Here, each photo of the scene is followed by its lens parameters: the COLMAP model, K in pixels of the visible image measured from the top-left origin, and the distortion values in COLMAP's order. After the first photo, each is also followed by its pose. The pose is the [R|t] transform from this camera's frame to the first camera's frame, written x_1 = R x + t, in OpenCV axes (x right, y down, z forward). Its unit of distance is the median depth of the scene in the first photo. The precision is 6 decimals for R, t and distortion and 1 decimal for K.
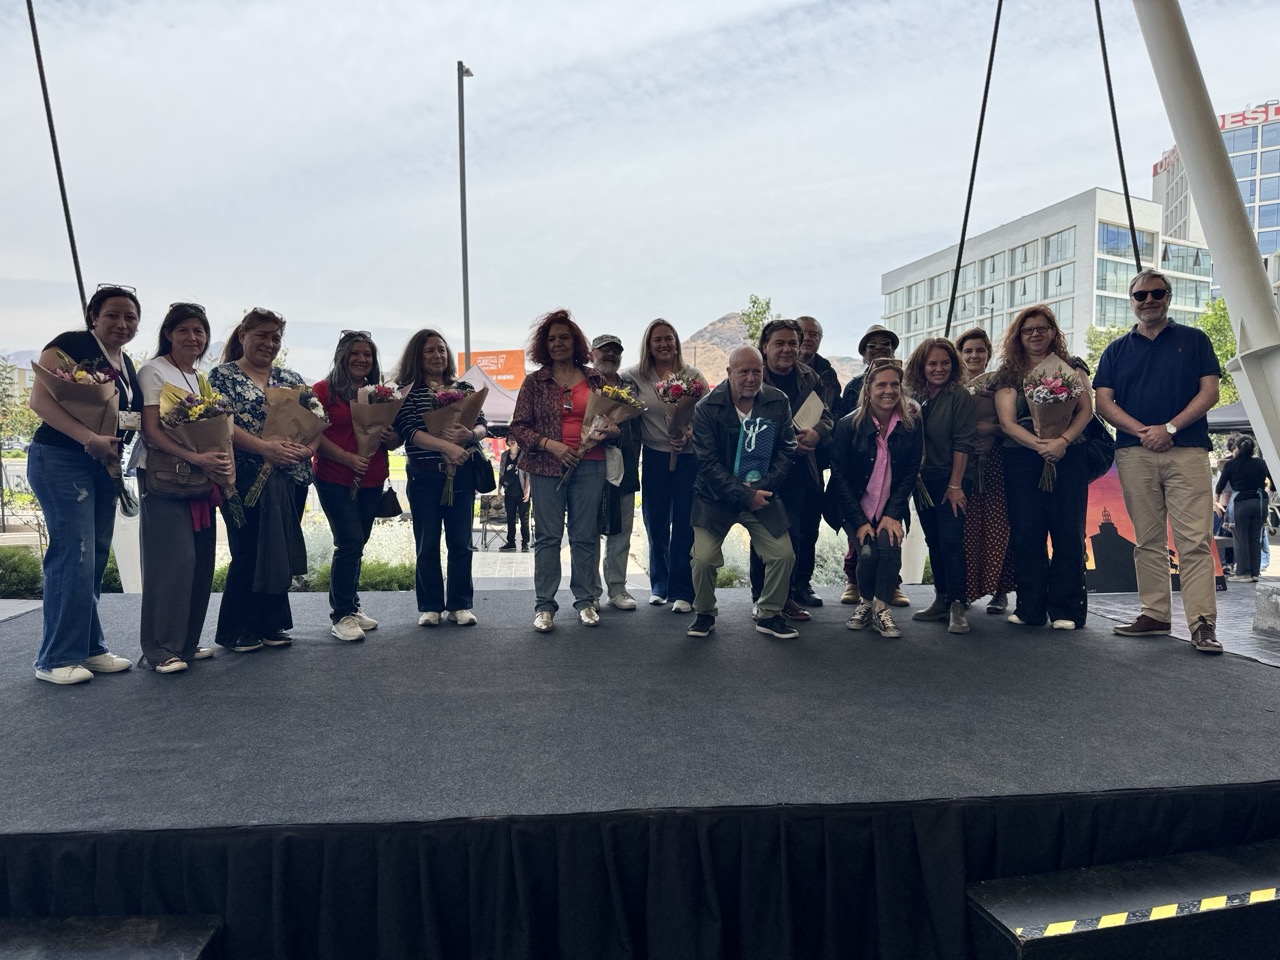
lens RADIAL K [[916.3, 0, 649.5], [0, 916.3, 485.9], [0, 0, 1]] dist [0.027255, -0.023909]
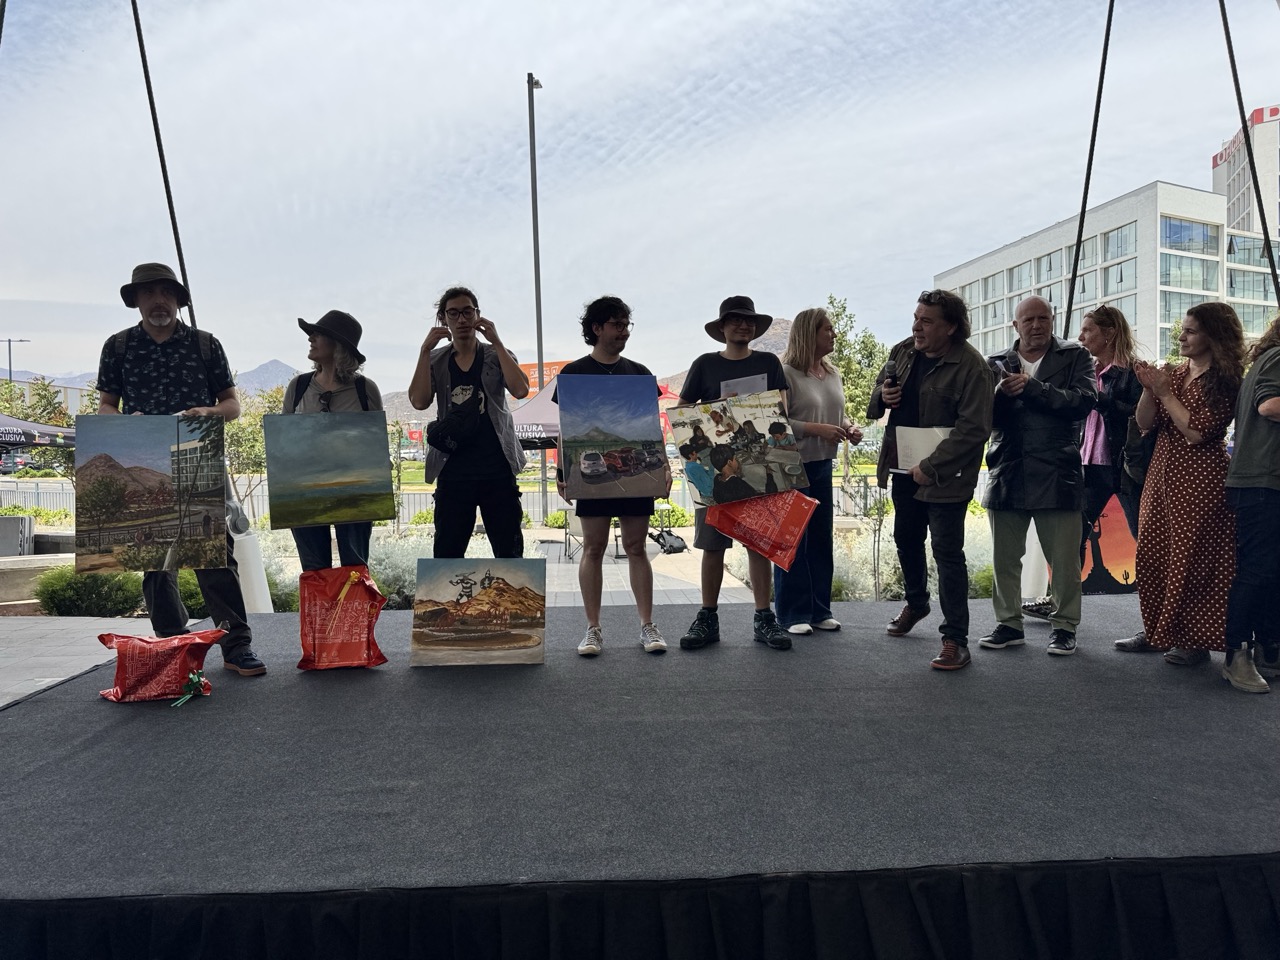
lens RADIAL K [[916.3, 0, 648.7], [0, 916.3, 476.2], [0, 0, 1]] dist [0.027255, -0.023909]
pose [[0.998668, -0.017166, -0.048650, -0.064366], [0.016202, 0.999666, -0.020147, -0.001012], [0.048980, 0.019332, 0.998613, 0.027320]]
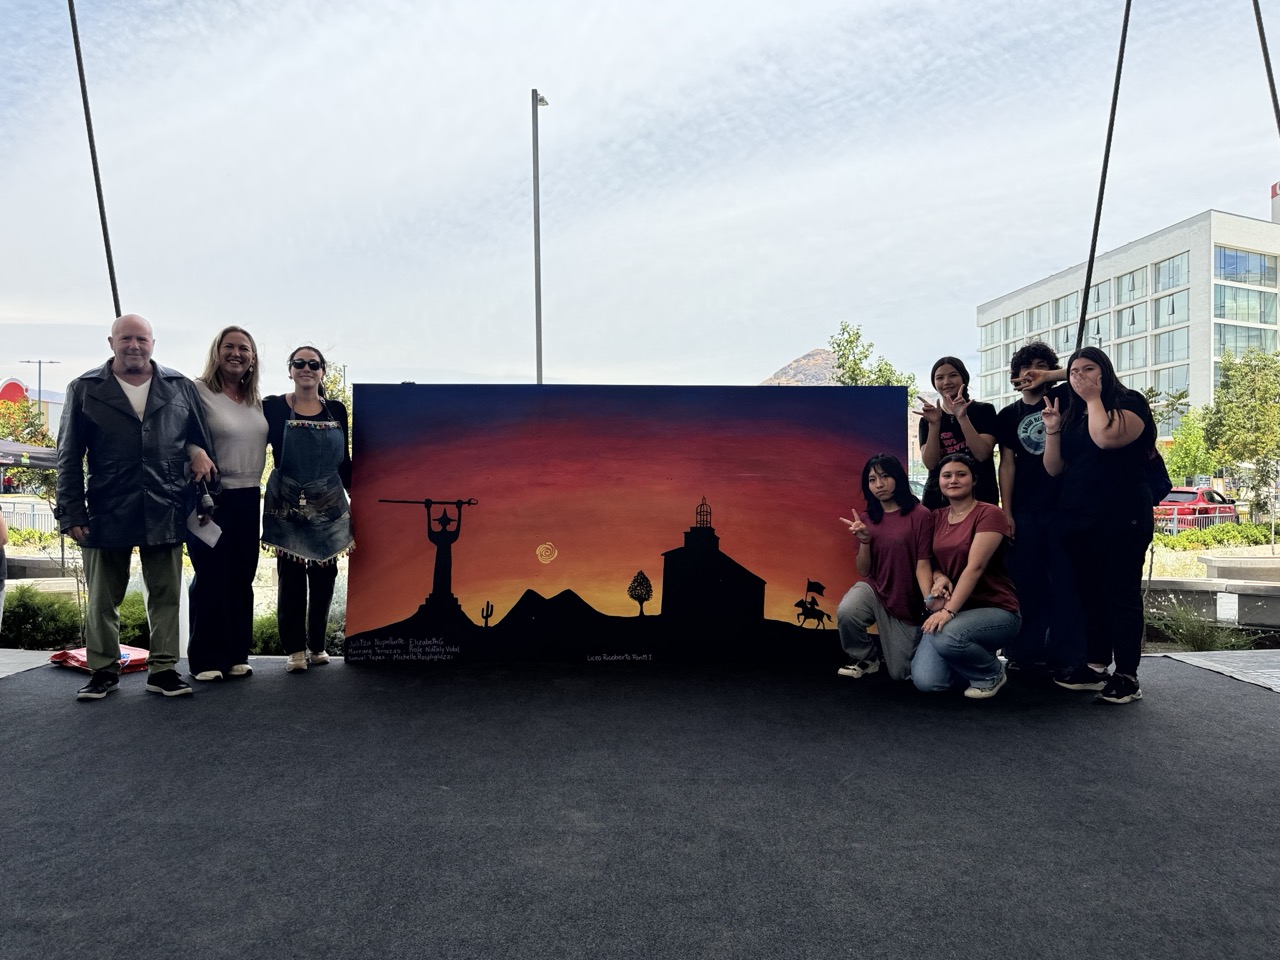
lens RADIAL K [[928.3, 0, 646.6], [0, 928.3, 480.6], [0, 0, 1]] dist [0.025416, -0.024418]
pose [[0.995733, -0.002260, -0.092255, 0.003167], [-0.002280, 0.998792, -0.049076, -0.003802], [0.092254, 0.049077, 0.994525, 0.101386]]
